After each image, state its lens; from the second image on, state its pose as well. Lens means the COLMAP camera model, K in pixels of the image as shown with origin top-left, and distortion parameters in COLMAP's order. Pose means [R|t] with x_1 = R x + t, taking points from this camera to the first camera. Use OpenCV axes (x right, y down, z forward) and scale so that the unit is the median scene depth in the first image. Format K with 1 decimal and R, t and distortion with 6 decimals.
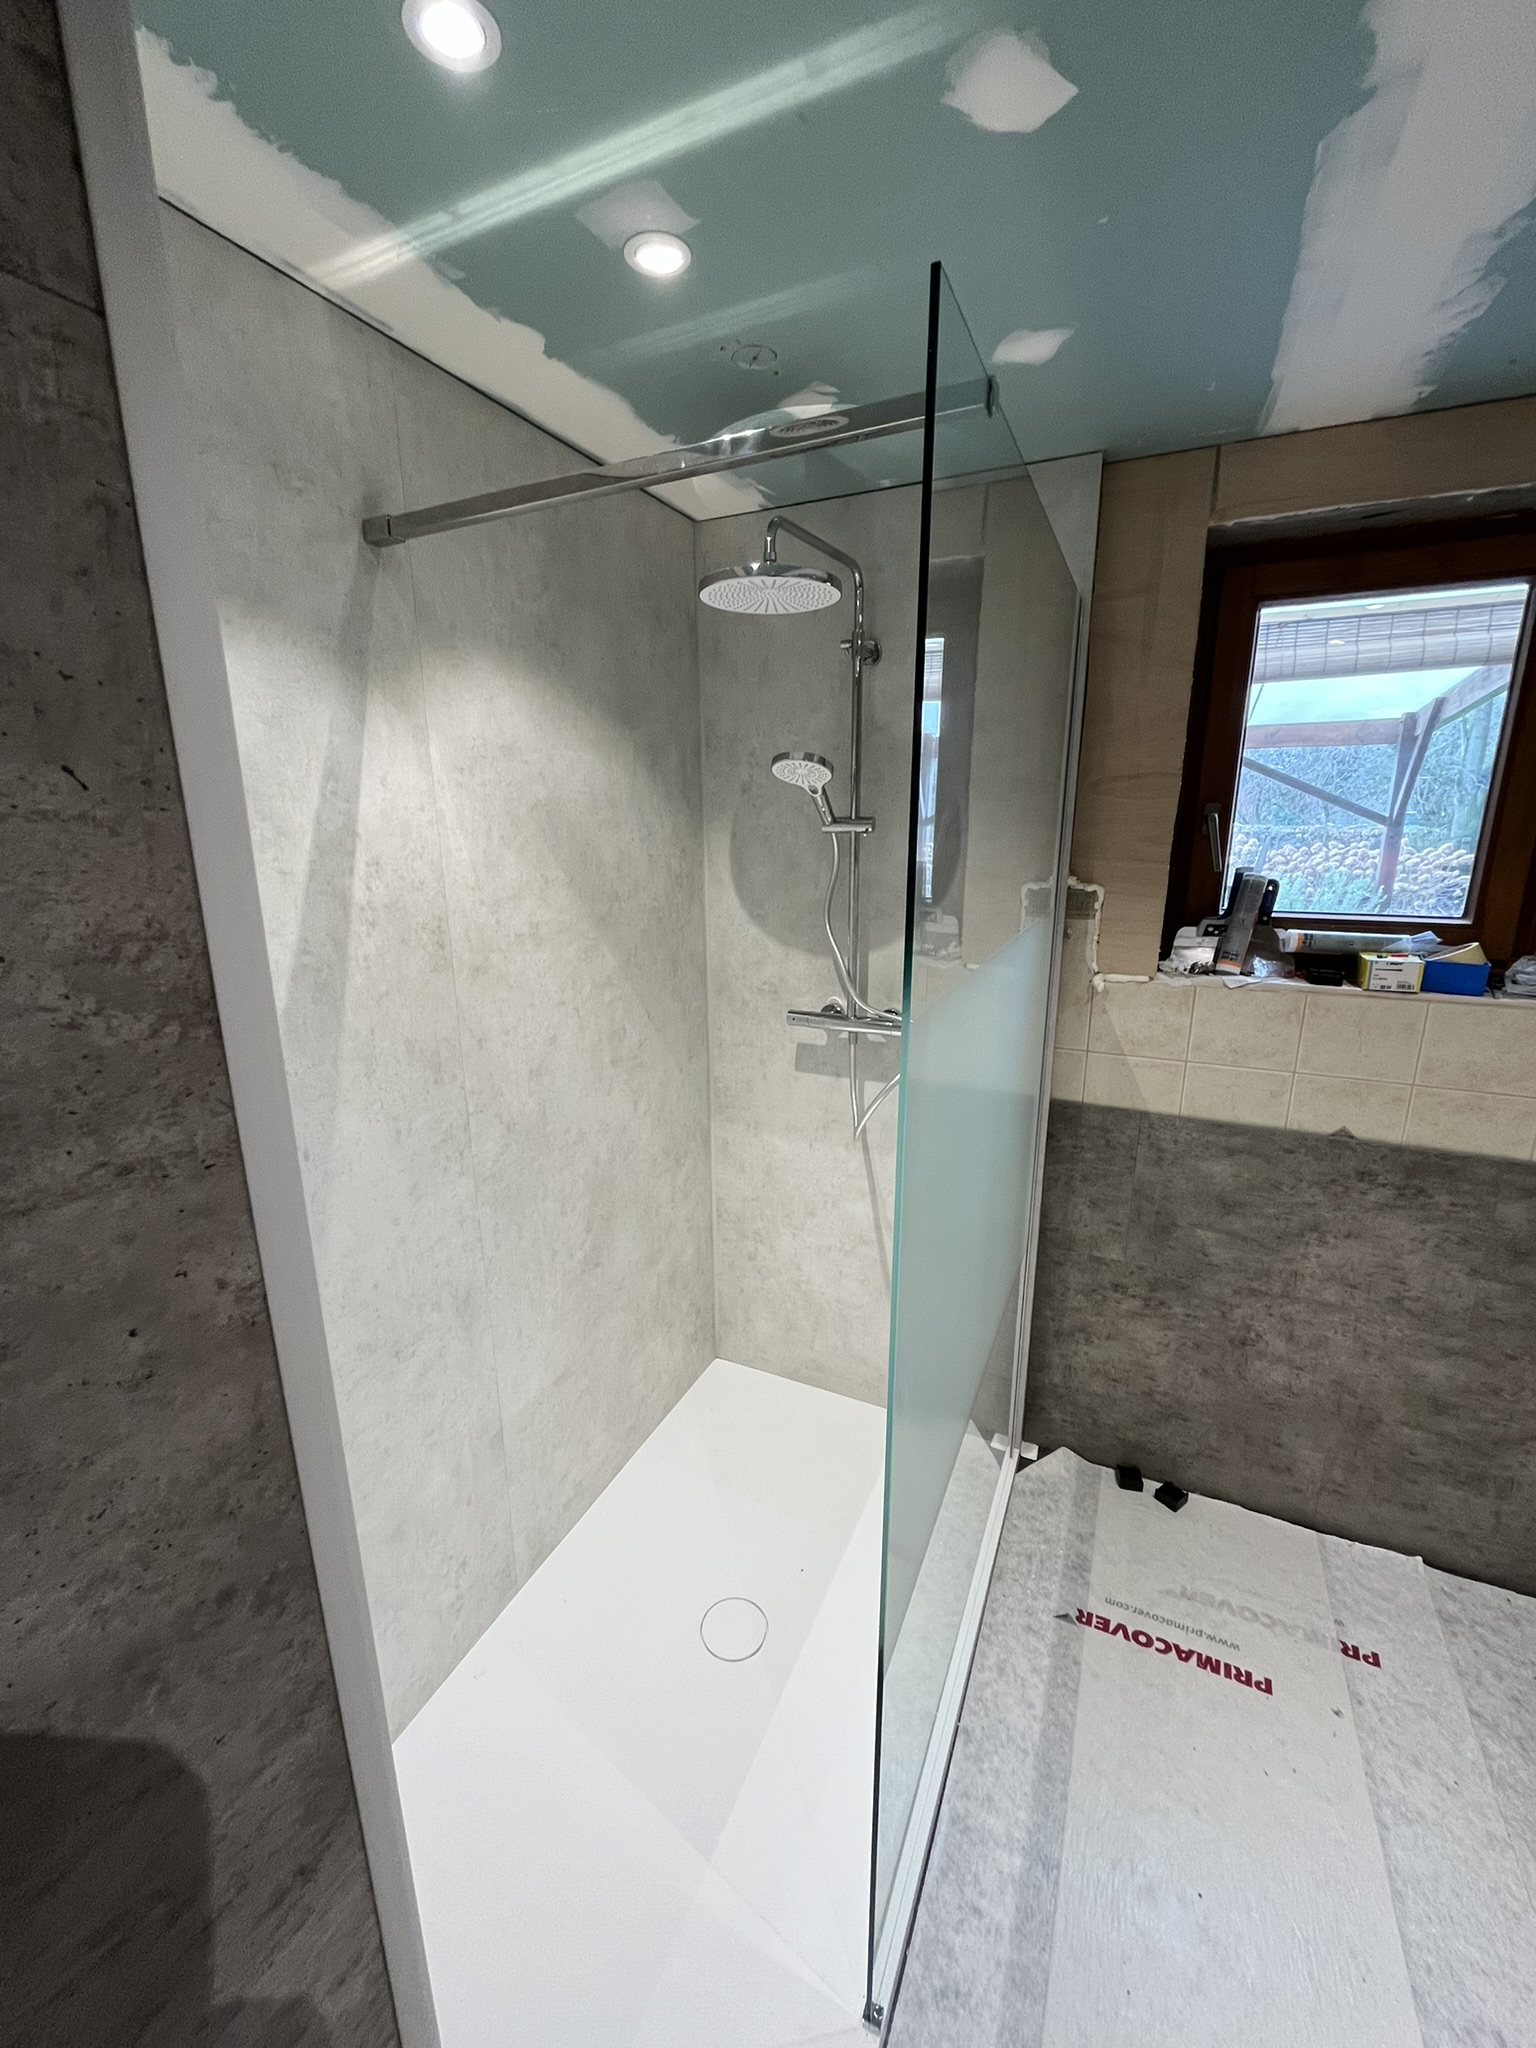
lens RADIAL K [[824.4, 0, 759.8], [0, 824.4, 1025.4], [0, 0, 1]] dist [-0.002351, 0.000514]
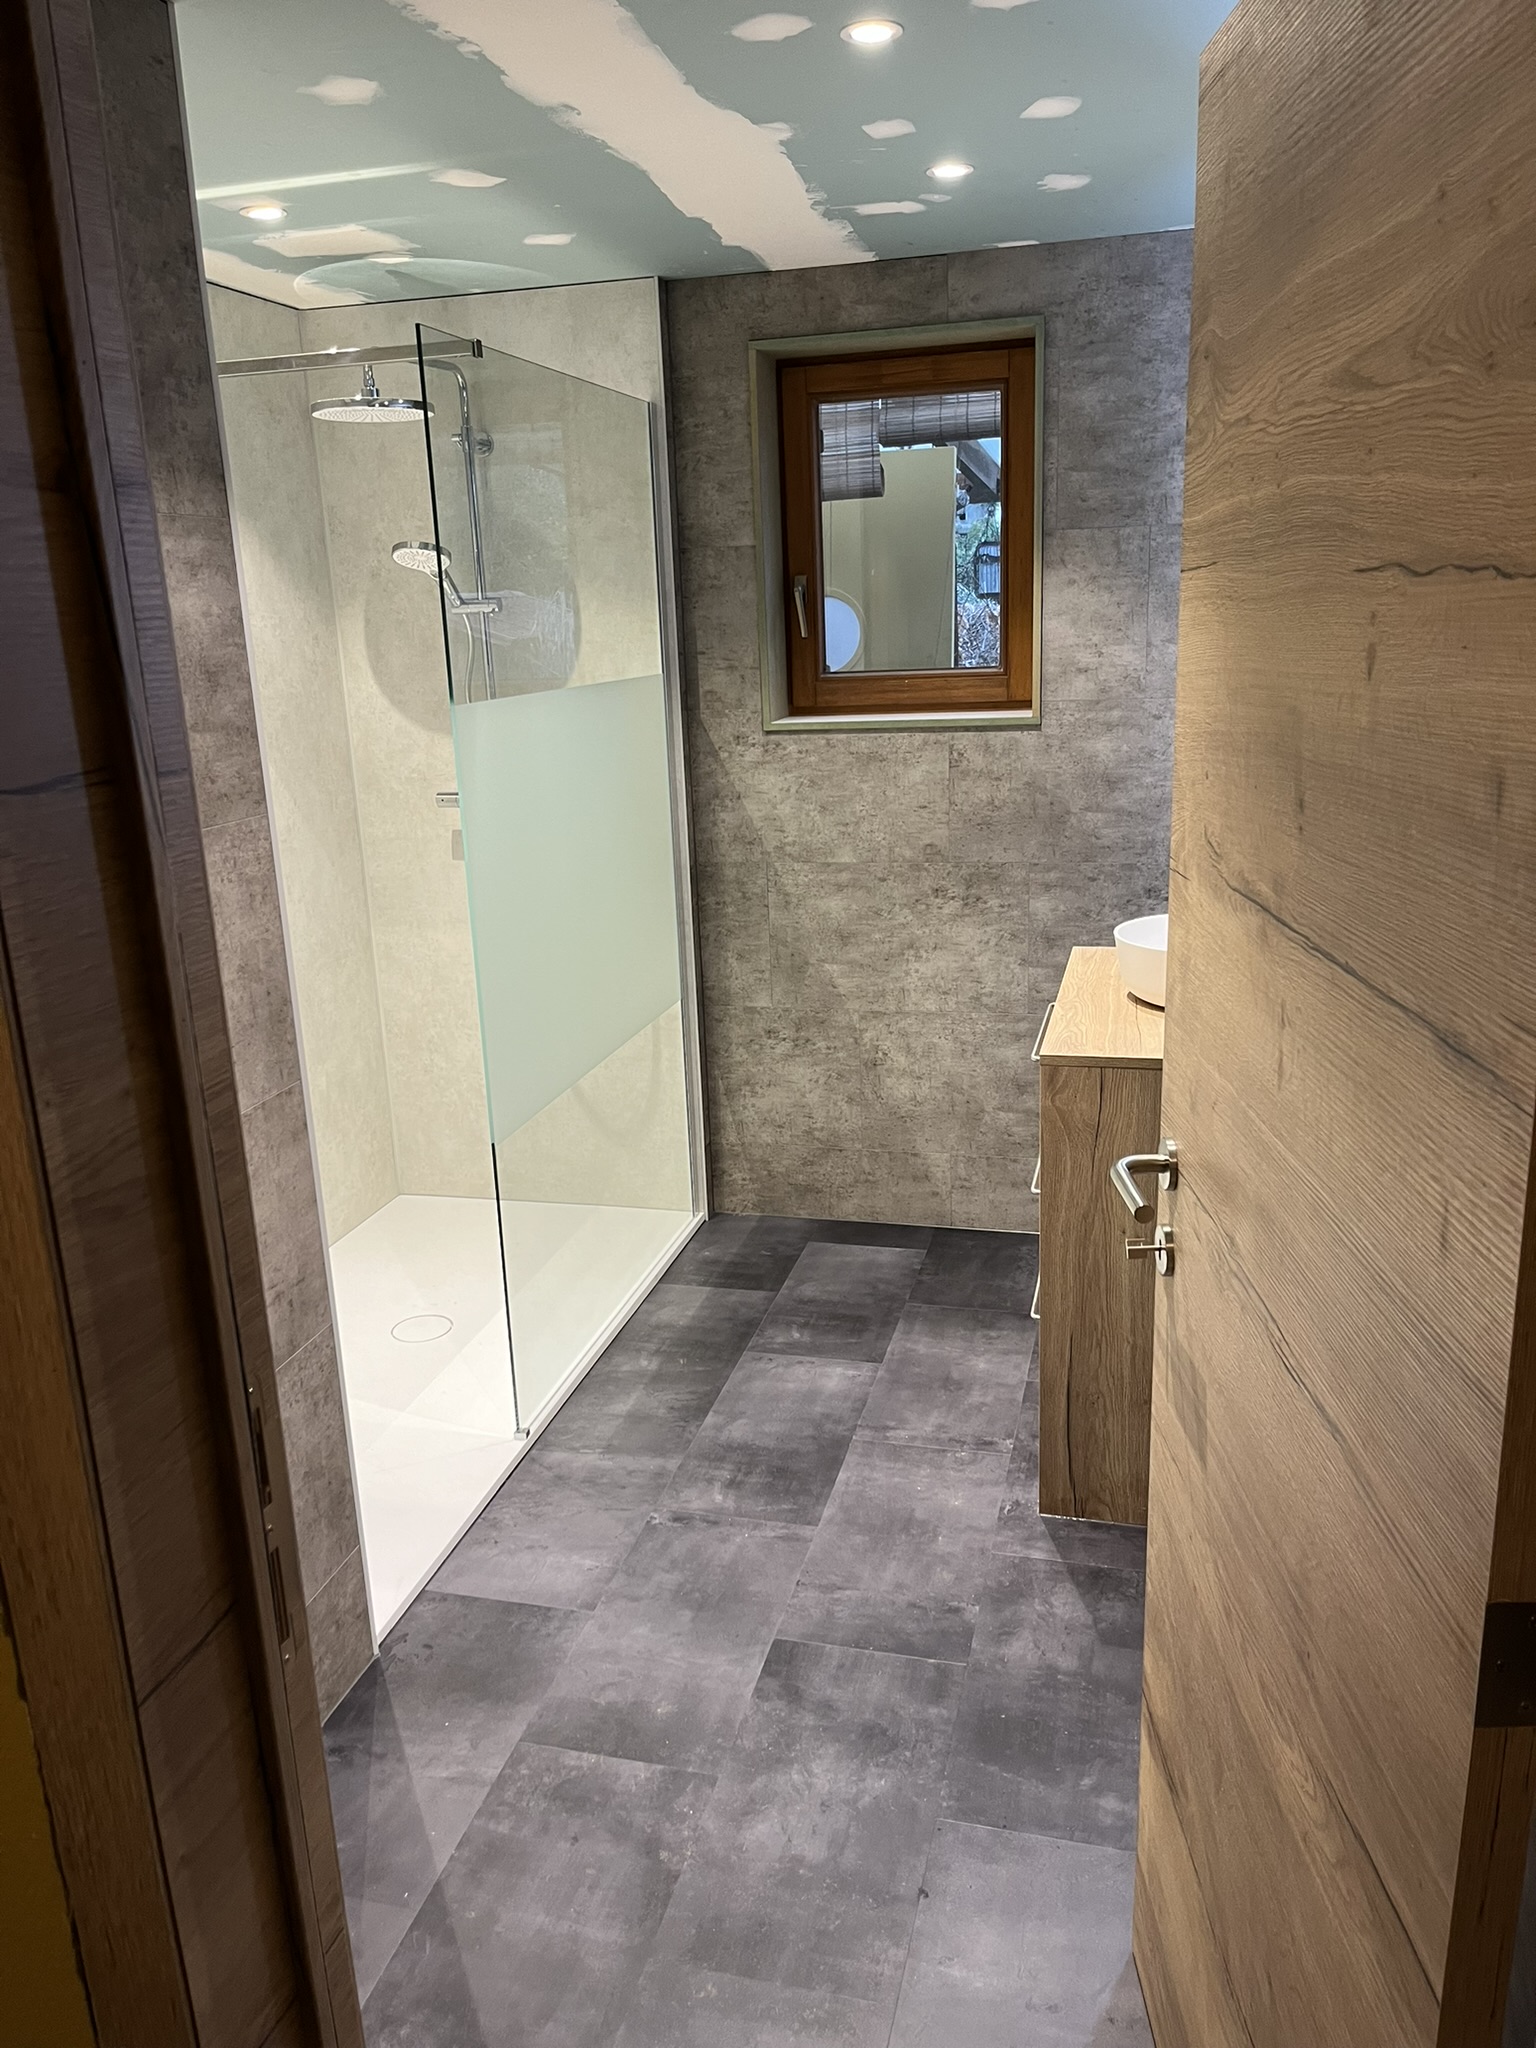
lens RADIAL K [[1534.5, 0, 768.0], [0, 1534.5, 1024.0], [0, 0, 1]] dist [0.055816, -0.075598]
pose [[0.981000, -0.079285, 0.177068, 0.083474], [0.076512, 0.996816, 0.022444, 0.278700], [-0.178284, -0.008470, 0.983943, -1.034703]]
